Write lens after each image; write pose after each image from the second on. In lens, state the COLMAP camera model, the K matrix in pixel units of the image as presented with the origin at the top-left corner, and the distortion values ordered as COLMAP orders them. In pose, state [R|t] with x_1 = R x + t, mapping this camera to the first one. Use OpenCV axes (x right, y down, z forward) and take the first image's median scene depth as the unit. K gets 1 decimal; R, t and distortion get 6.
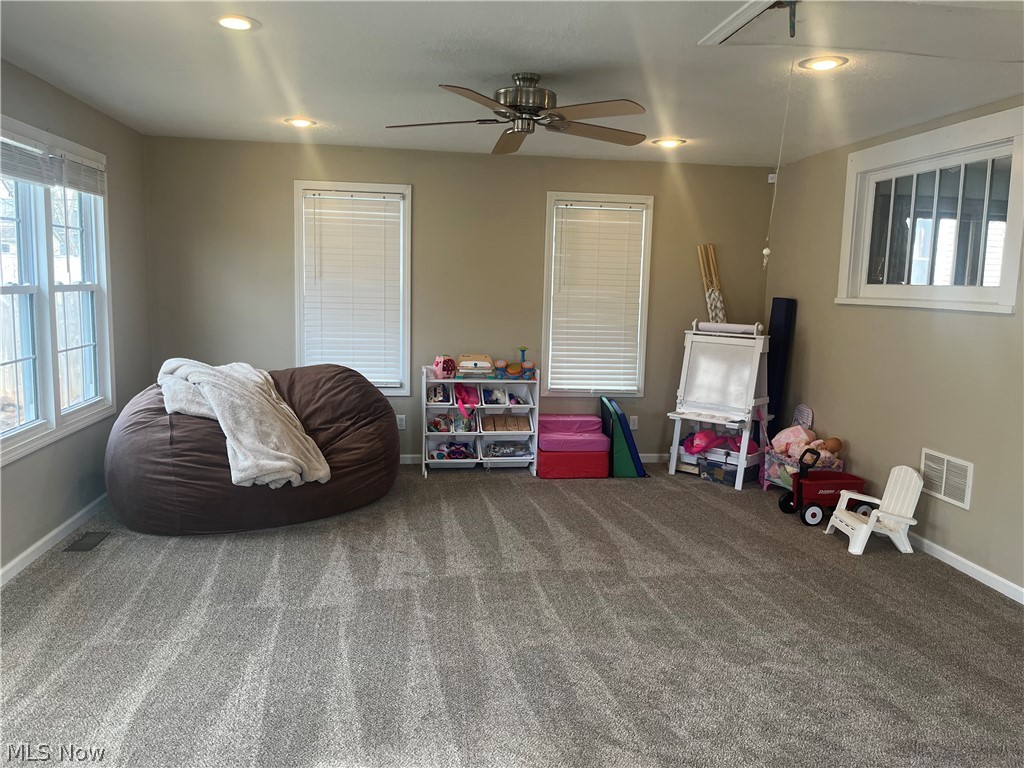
lens RADIAL K [[772.5, 0, 507.0], [0, 772.5, 381.8], [0, 0, 1]] dist [0.071871, -0.099756]
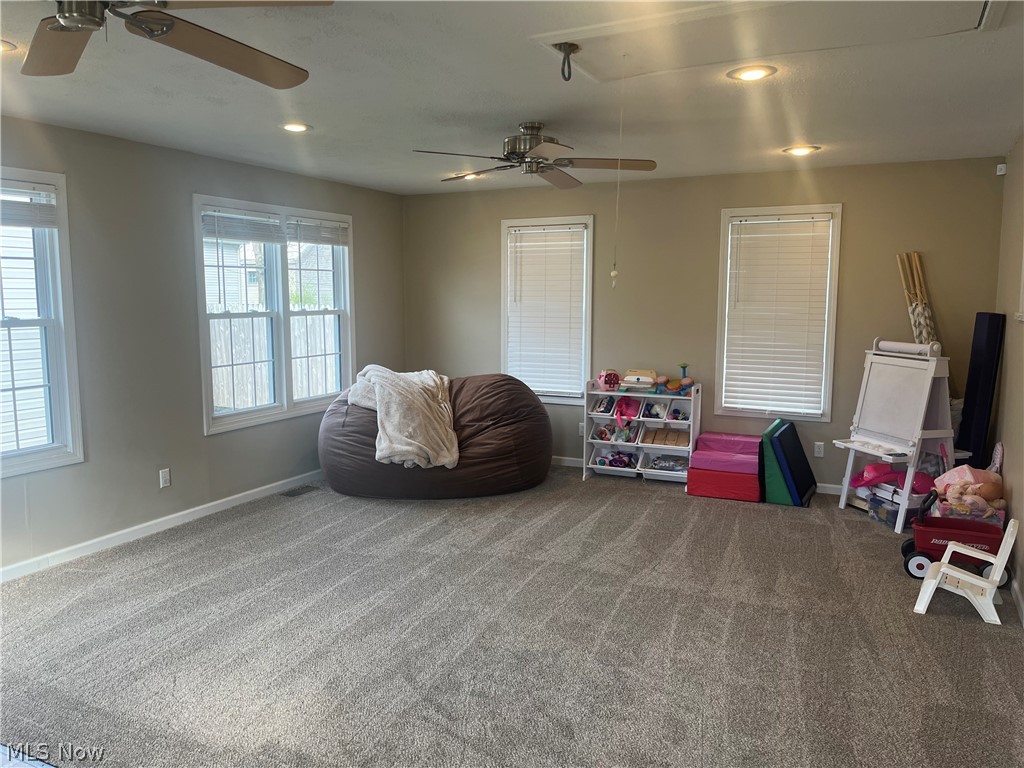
lens RADIAL K [[772.5, 0, 507.0], [0, 772.5, 381.8], [0, 0, 1]] dist [0.071871, -0.099756]
pose [[0.830581, 0.037195, -0.555654, 0.414422], [-0.050547, 0.998684, -0.008704, -0.000684], [0.554599, 0.035316, 0.831368, 0.023140]]
